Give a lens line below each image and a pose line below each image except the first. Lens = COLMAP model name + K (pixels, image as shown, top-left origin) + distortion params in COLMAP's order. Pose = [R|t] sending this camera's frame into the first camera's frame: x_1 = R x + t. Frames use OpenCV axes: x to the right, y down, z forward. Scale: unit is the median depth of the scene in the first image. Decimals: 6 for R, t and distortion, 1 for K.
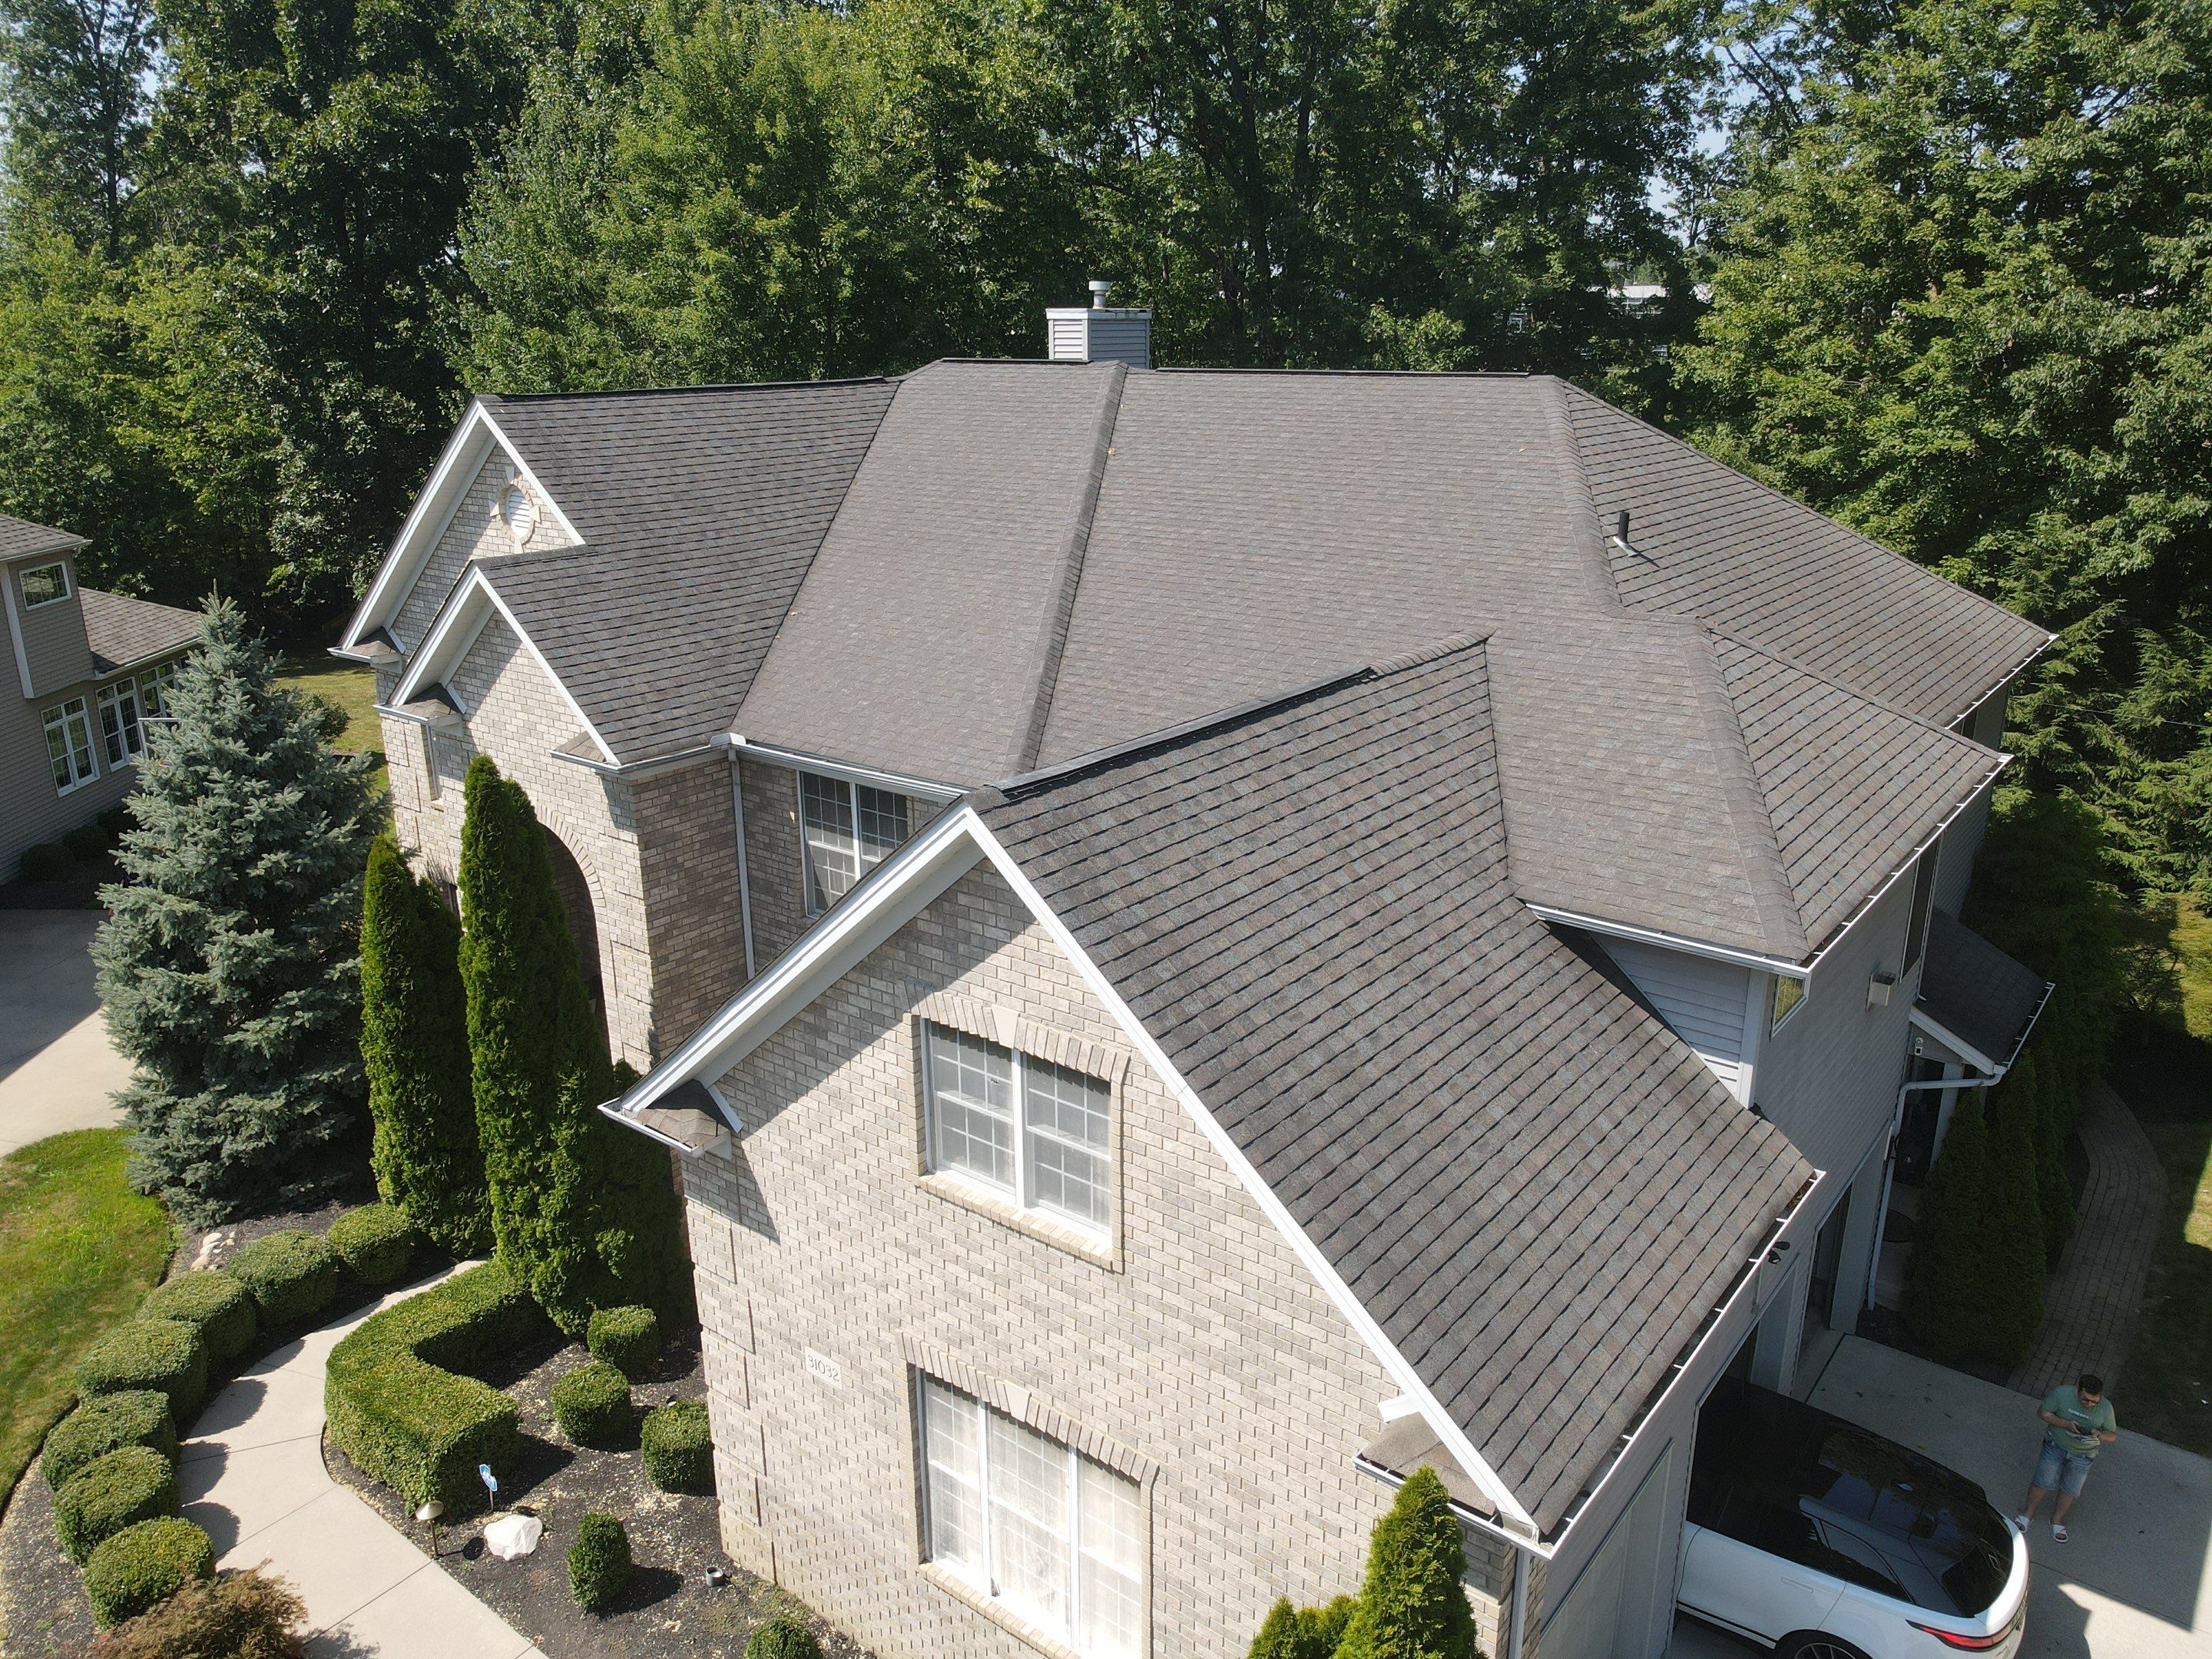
lens RADIAL K [[1588.2, 0, 1106.0], [0, 1588.2, 829.5], [0, 0, 1]] dist [-0.002822, -0.000694]
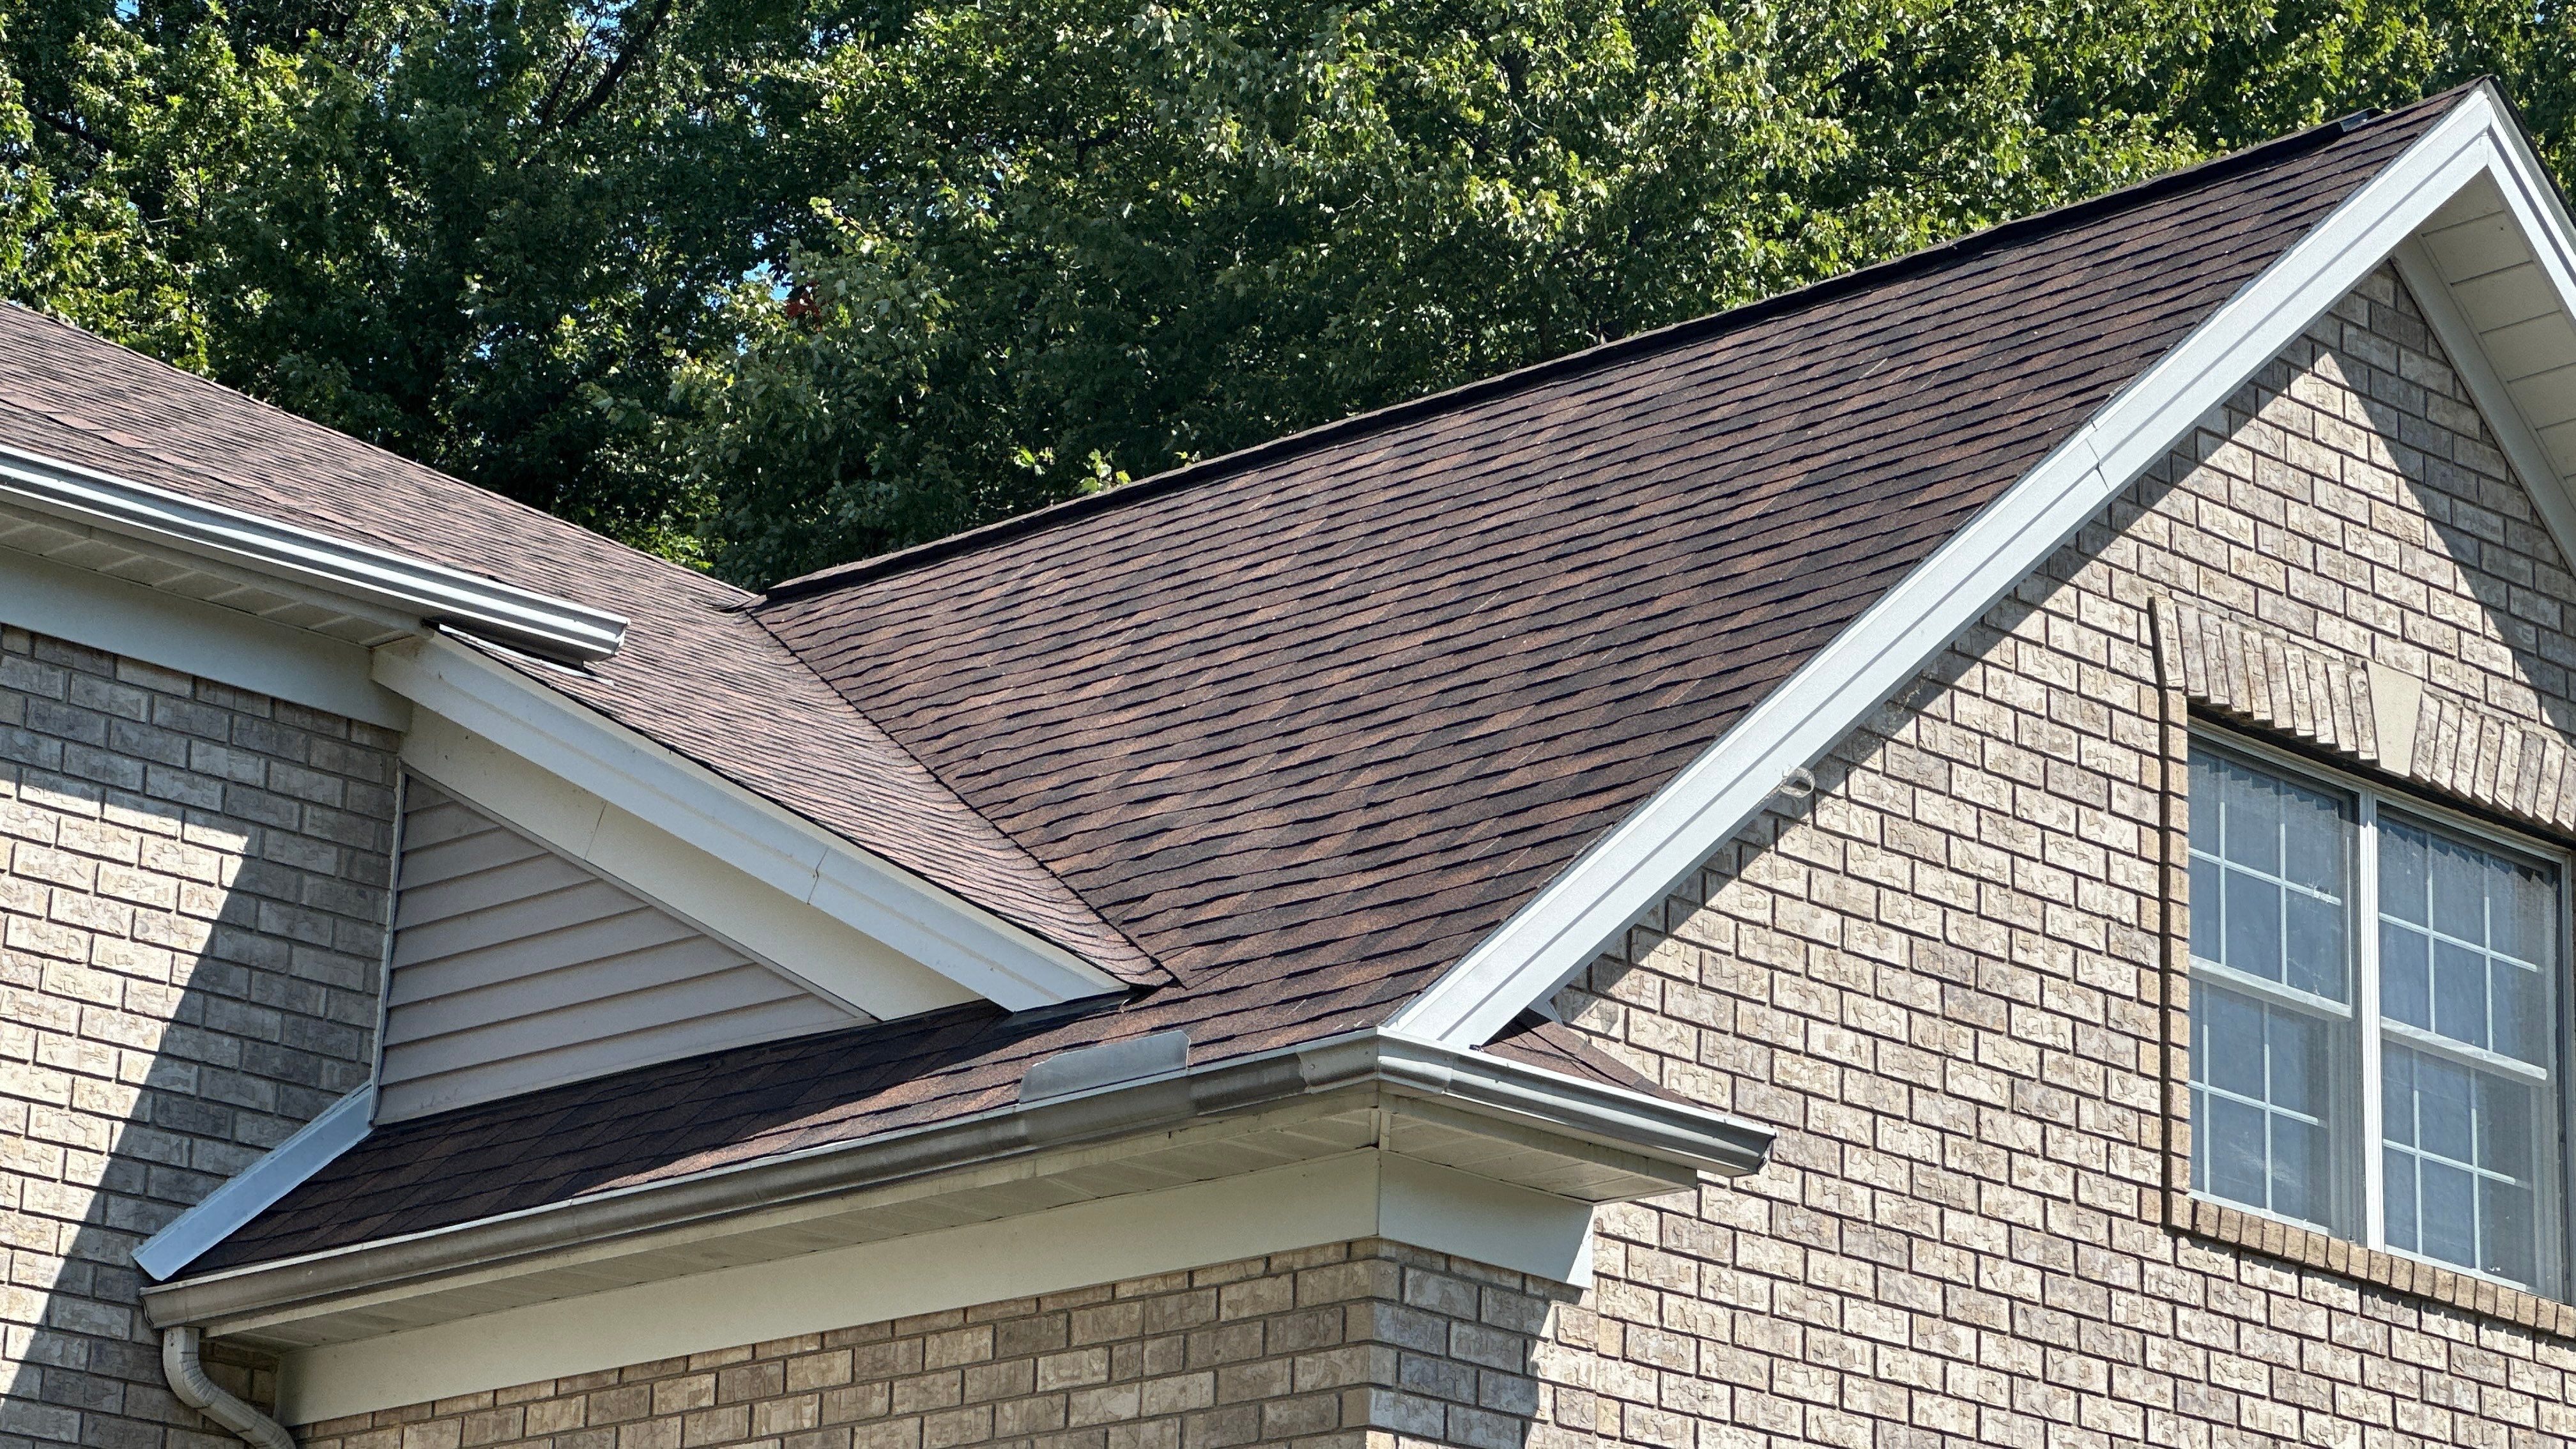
lens RADIAL K [[6292.5, 0, 1288.0], [0, 6292.5, 724.5], [0, 0, 1]] dist [0.110473, 1.414144]
pose [[0.124952, 0.291817, 0.948277, -1.466945], [0.265493, 0.911079, -0.315354, 0.507695], [-0.955981, 0.291165, 0.036366, 1.127478]]
